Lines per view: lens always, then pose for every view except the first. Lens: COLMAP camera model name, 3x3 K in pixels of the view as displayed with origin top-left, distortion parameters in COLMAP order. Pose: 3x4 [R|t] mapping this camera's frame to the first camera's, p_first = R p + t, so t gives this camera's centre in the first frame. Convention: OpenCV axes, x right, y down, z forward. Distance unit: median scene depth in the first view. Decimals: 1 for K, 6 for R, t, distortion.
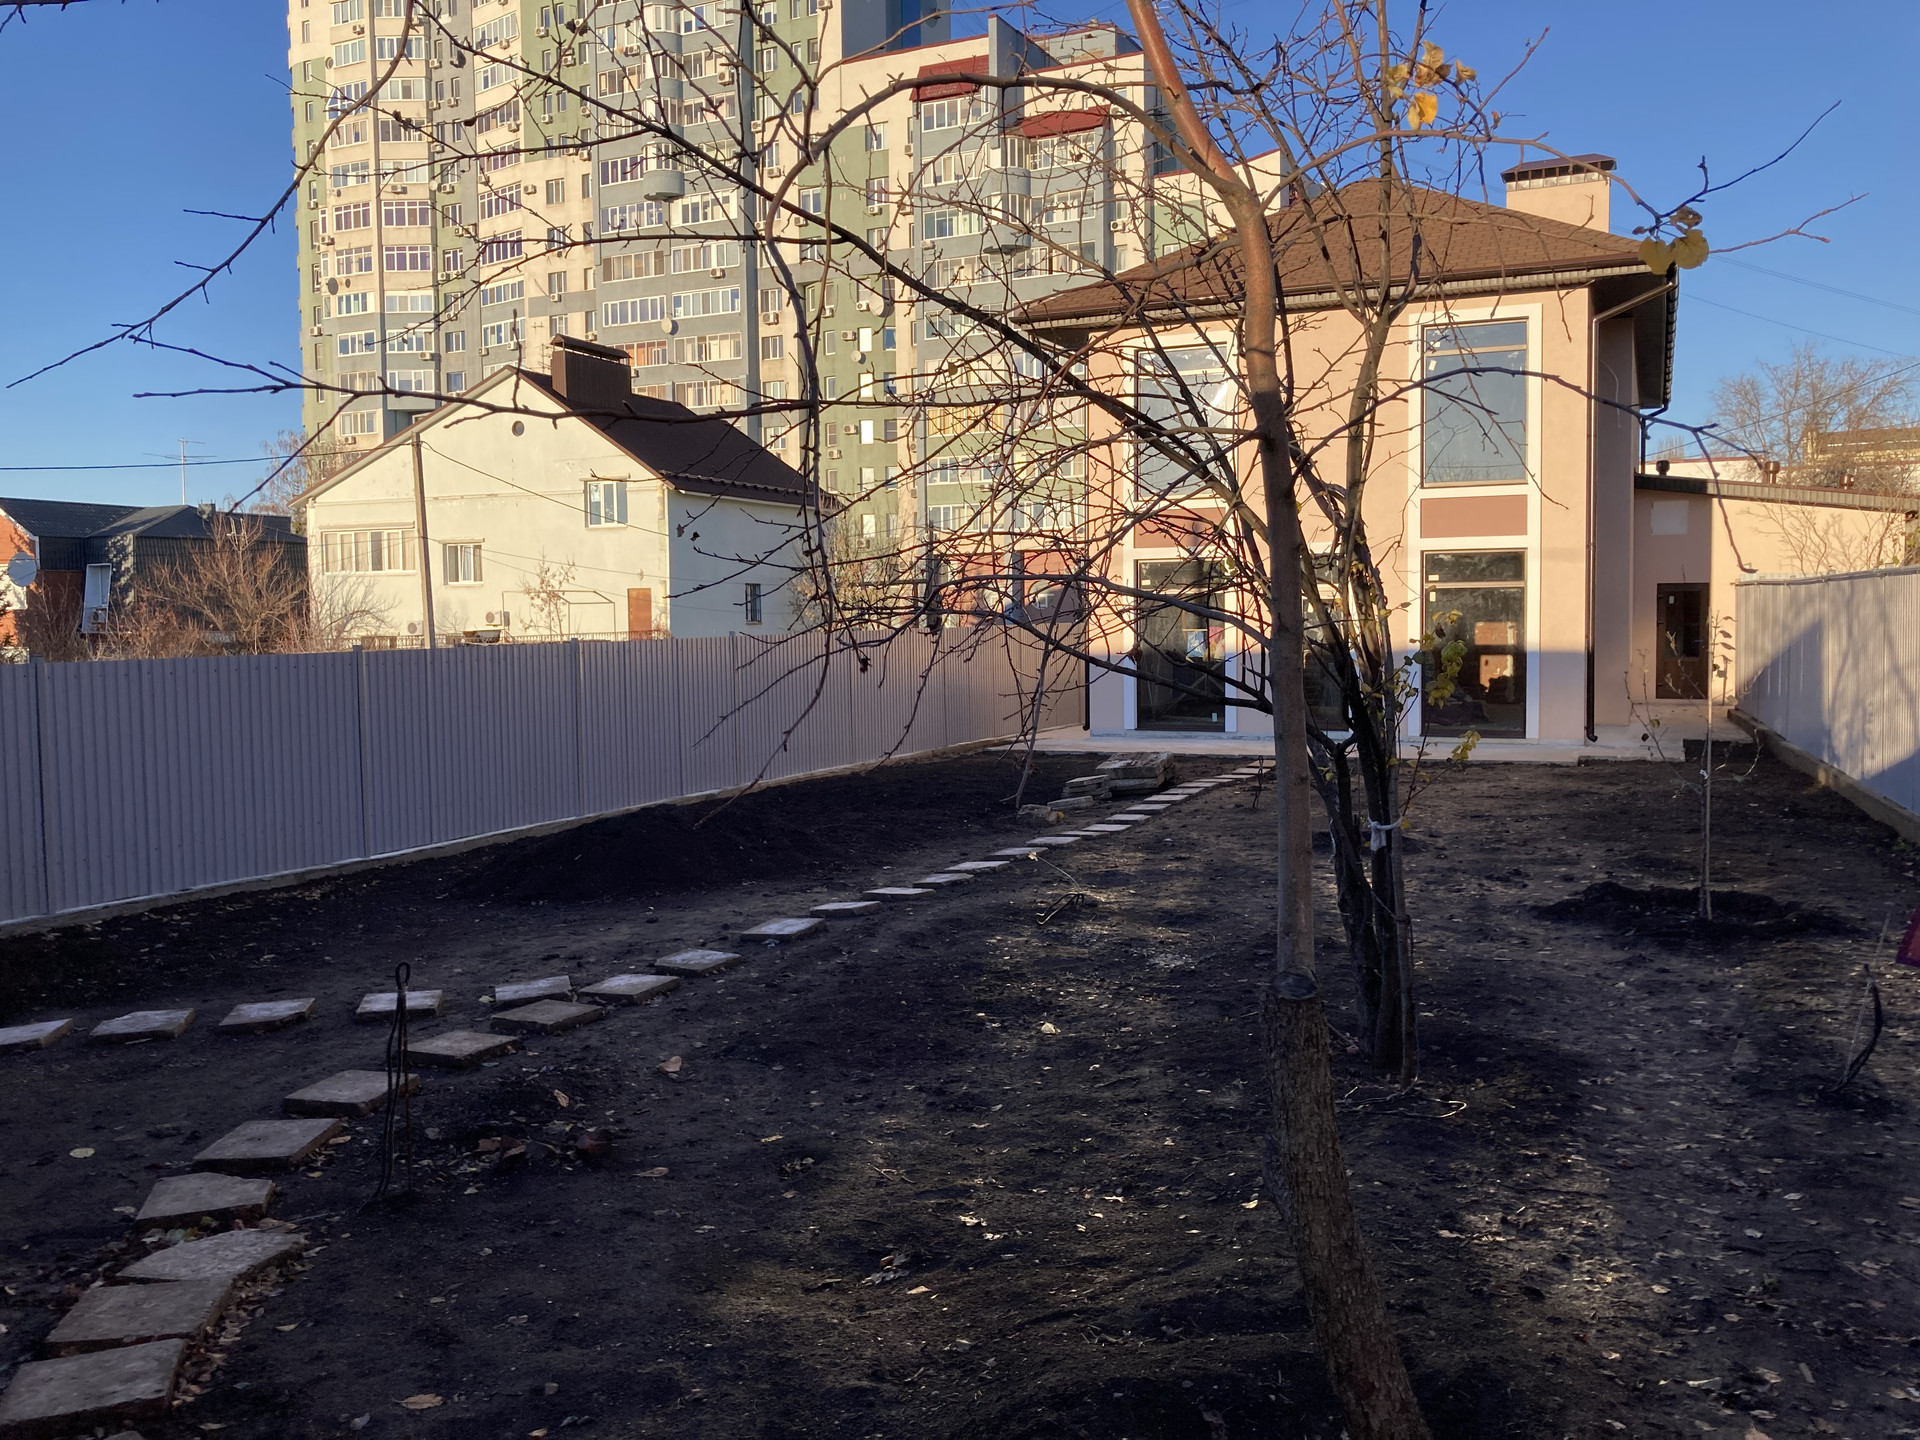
lens RADIAL K [[1578.2, 0, 962.2], [0, 1578.2, 717.8], [0, 0, 1]] dist [0.006504, 0.012310]
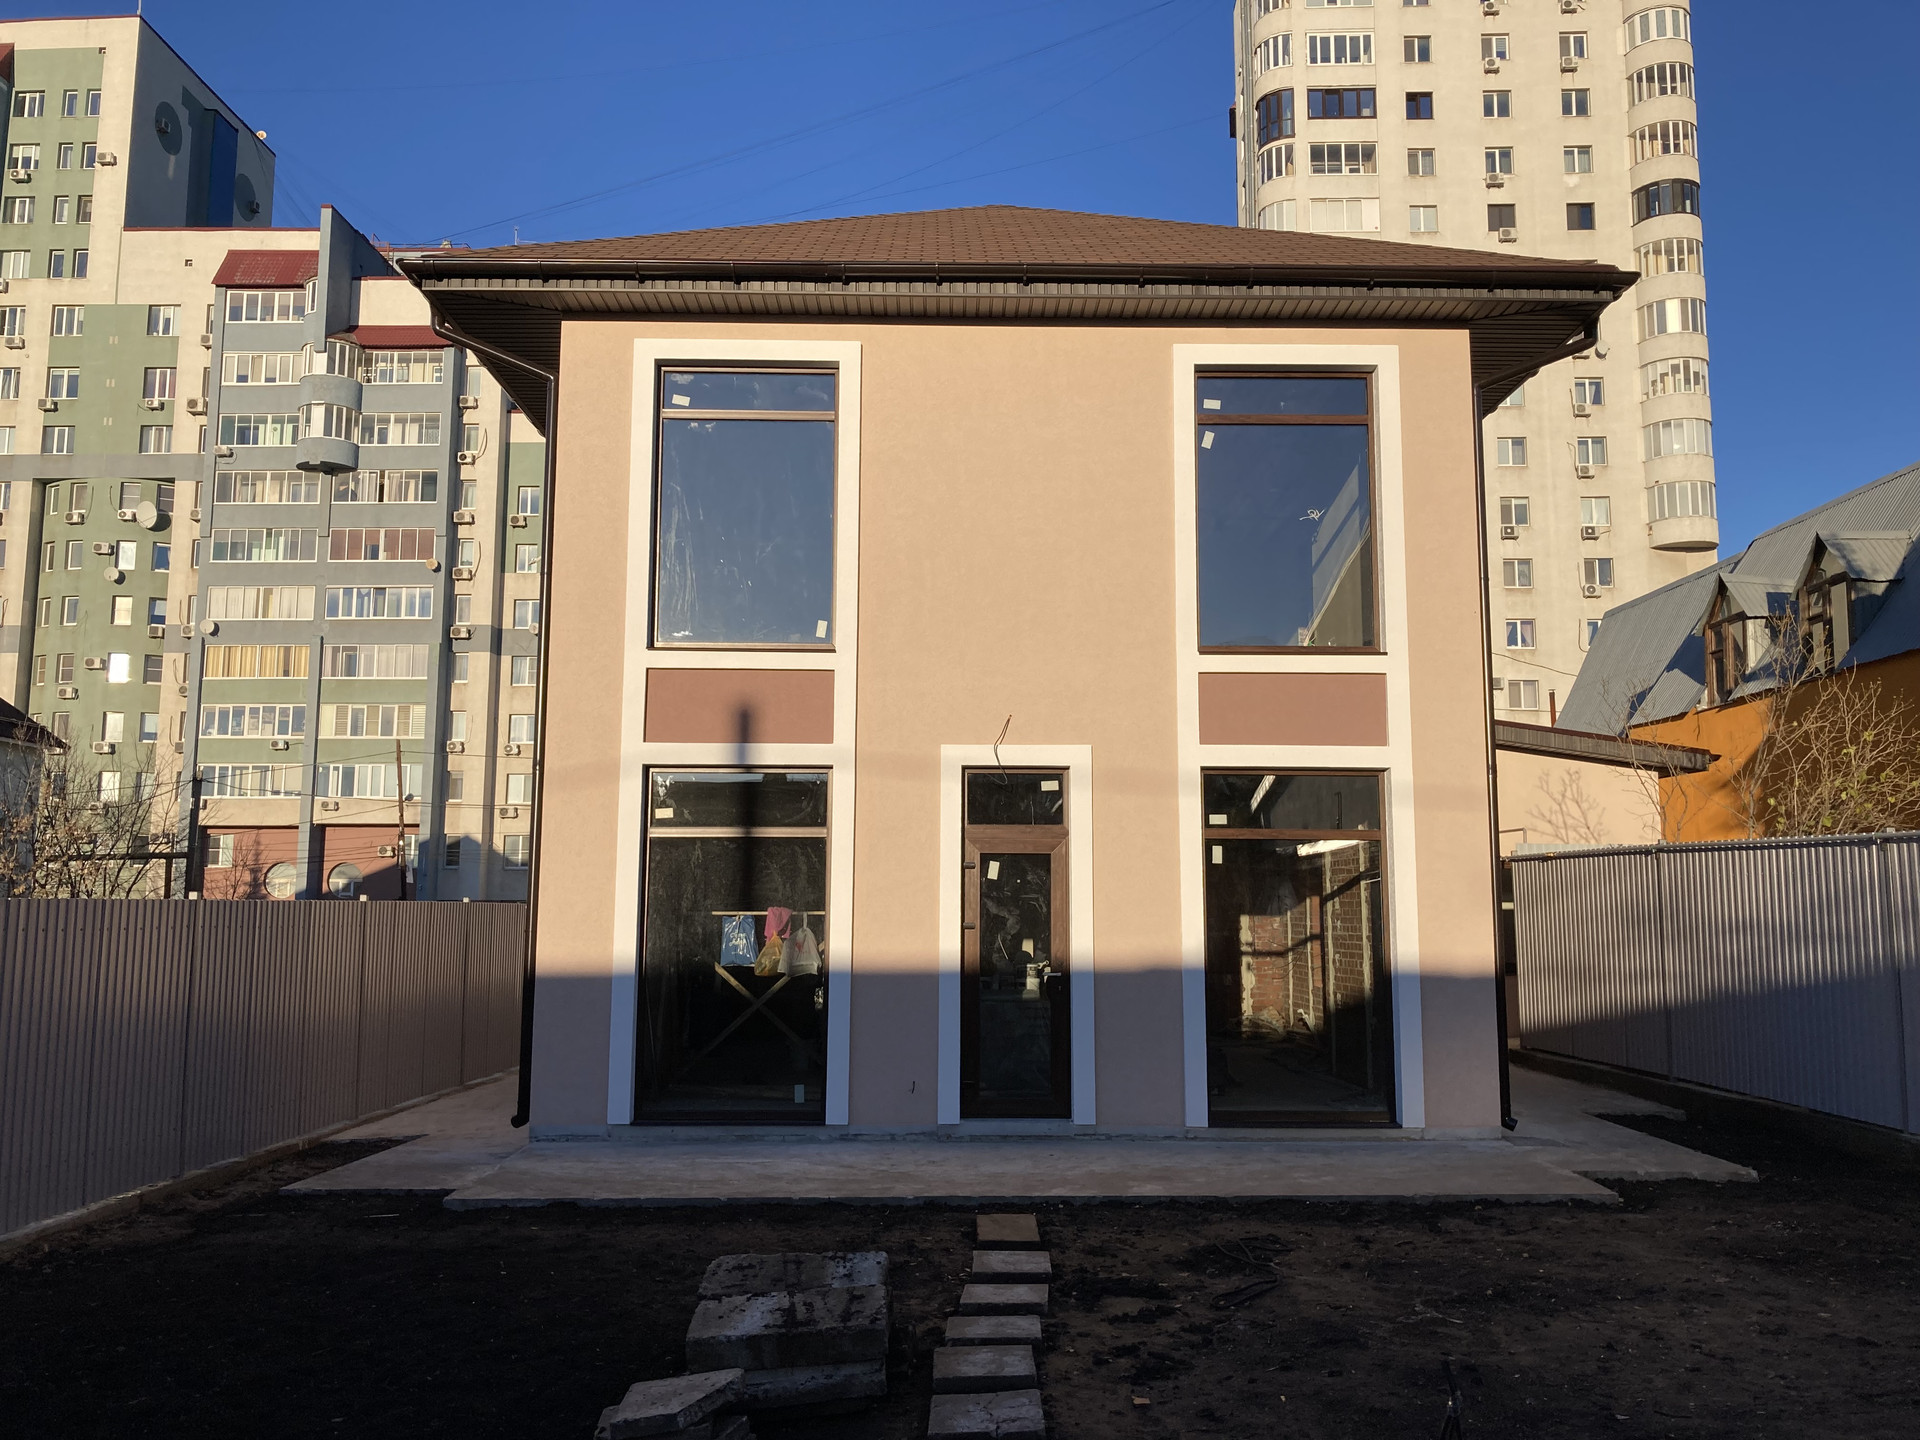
lens RADIAL K [[1578.2, 0, 961.8], [0, 1578.2, 712.6], [0, 0, 1]] dist [0.006504, 0.012310]
pose [[0.909420, 0.069116, 0.410096, -0.000536], [0.011256, 0.981641, -0.190404, -0.005684], [-0.415727, 0.177773, 0.891946, 0.133833]]
